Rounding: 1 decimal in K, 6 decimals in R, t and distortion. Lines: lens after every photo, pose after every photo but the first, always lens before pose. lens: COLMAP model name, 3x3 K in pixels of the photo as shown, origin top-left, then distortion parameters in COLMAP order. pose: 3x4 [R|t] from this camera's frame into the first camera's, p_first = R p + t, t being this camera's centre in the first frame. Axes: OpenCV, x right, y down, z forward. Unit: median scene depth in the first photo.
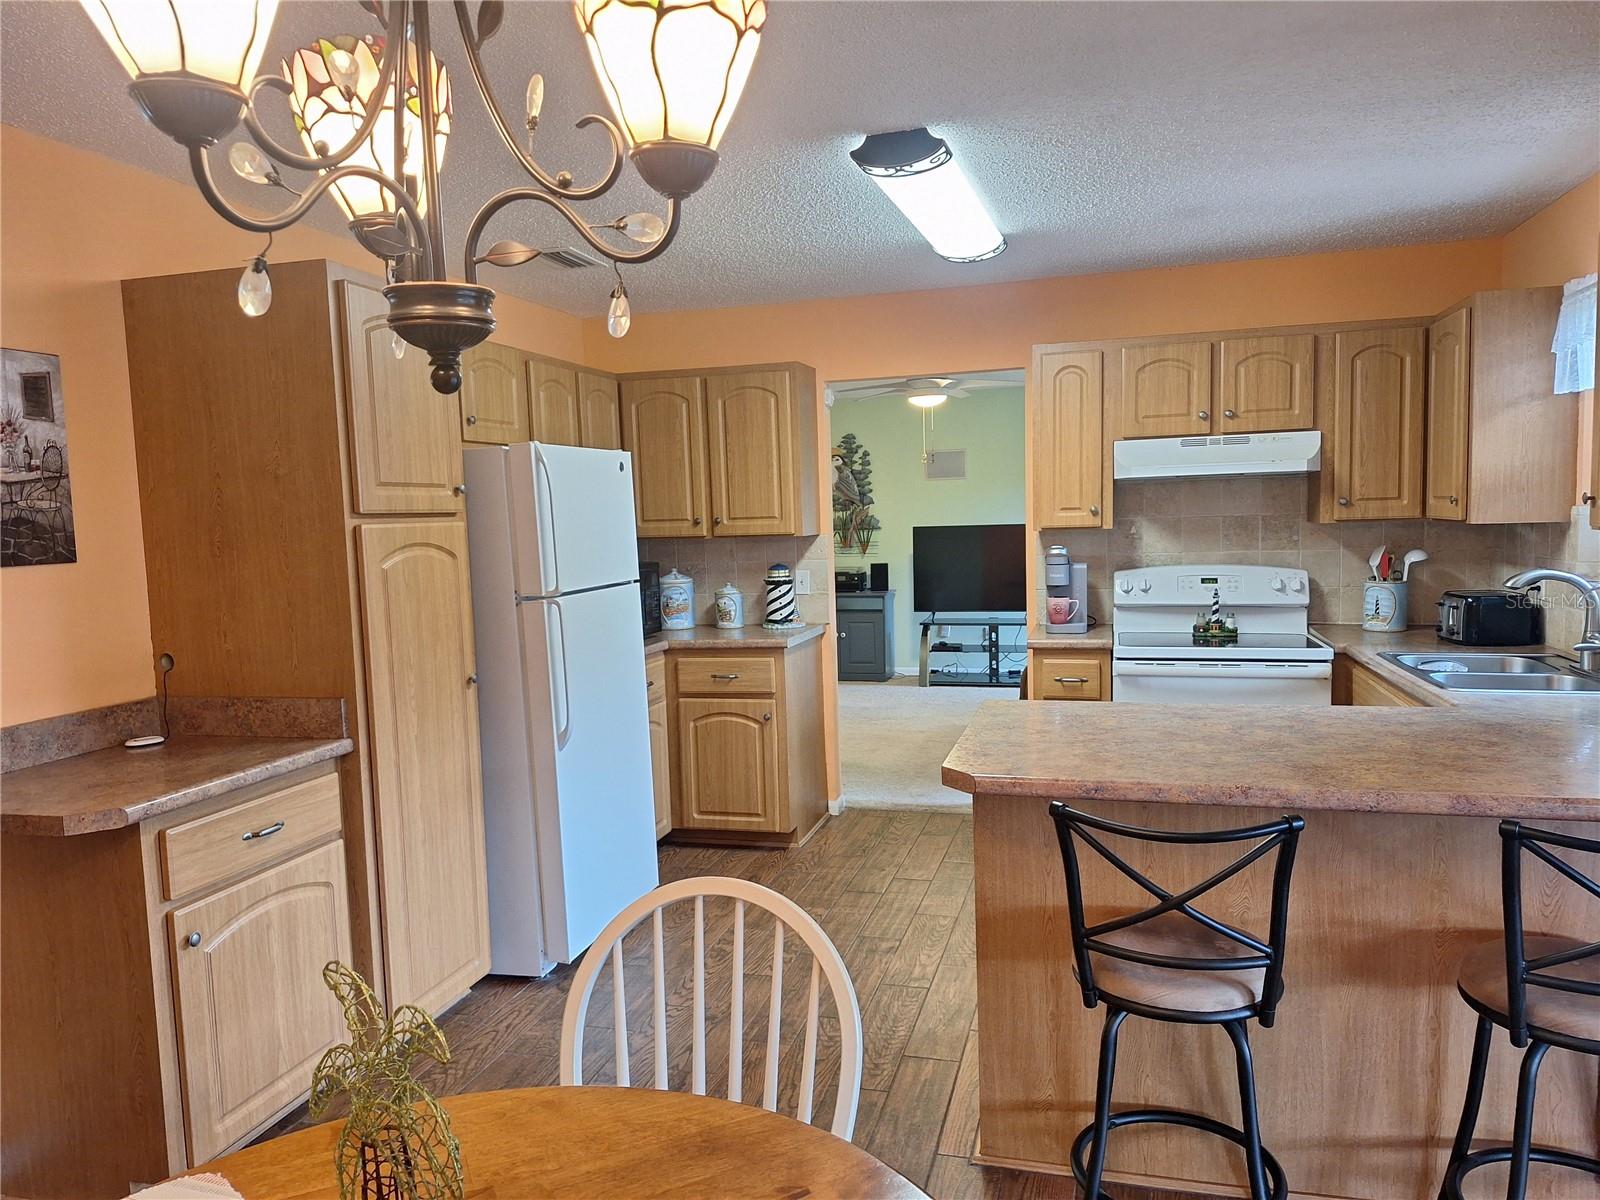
lens RADIAL K [[1118.4, 0, 809.3], [0, 1118.4, 603.5], [0, 0, 1]] dist [0.087379, -0.055175]
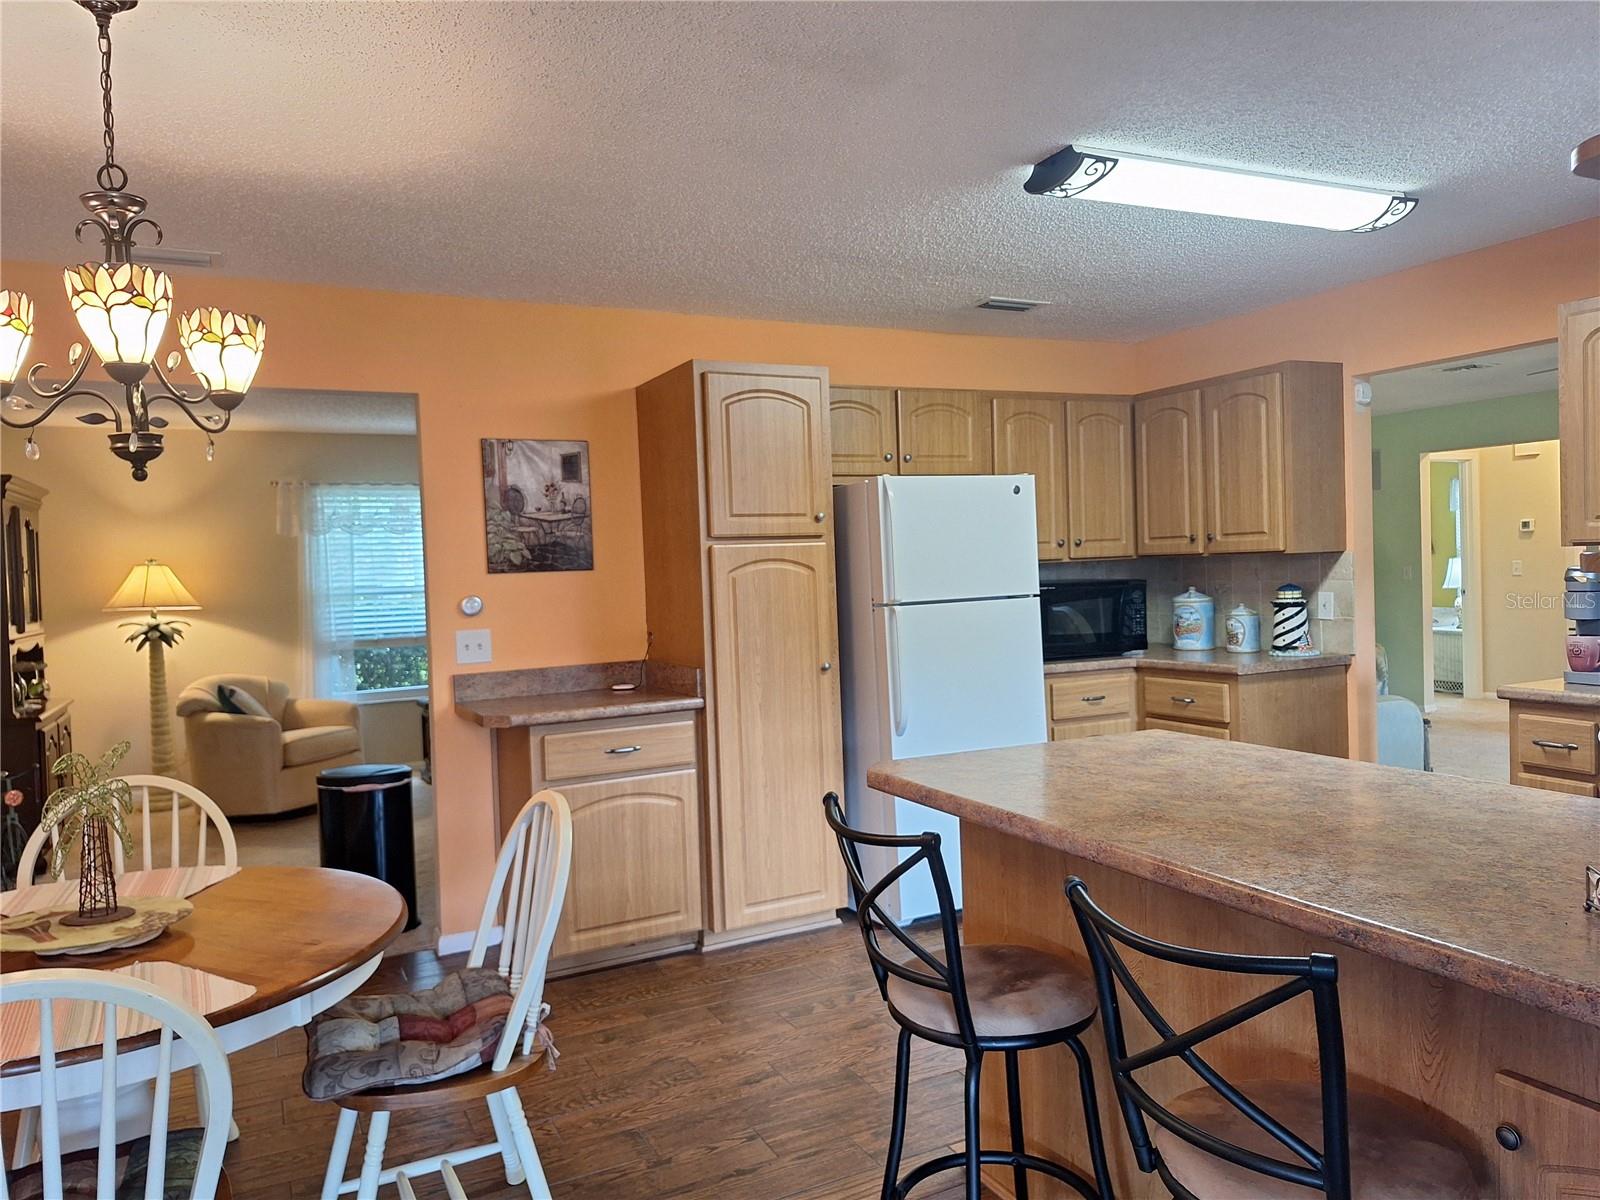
lens RADIAL K [[1118.4, 0, 785.4], [0, 1118.4, 602.0], [0, 0, 1]] dist [0.087379, -0.055175]
pose [[0.668749, 0.033280, -0.742743, 0.629301], [-0.047034, 0.998890, 0.002409, -0.006754], [0.741999, 0.033323, 0.669572, 0.142966]]
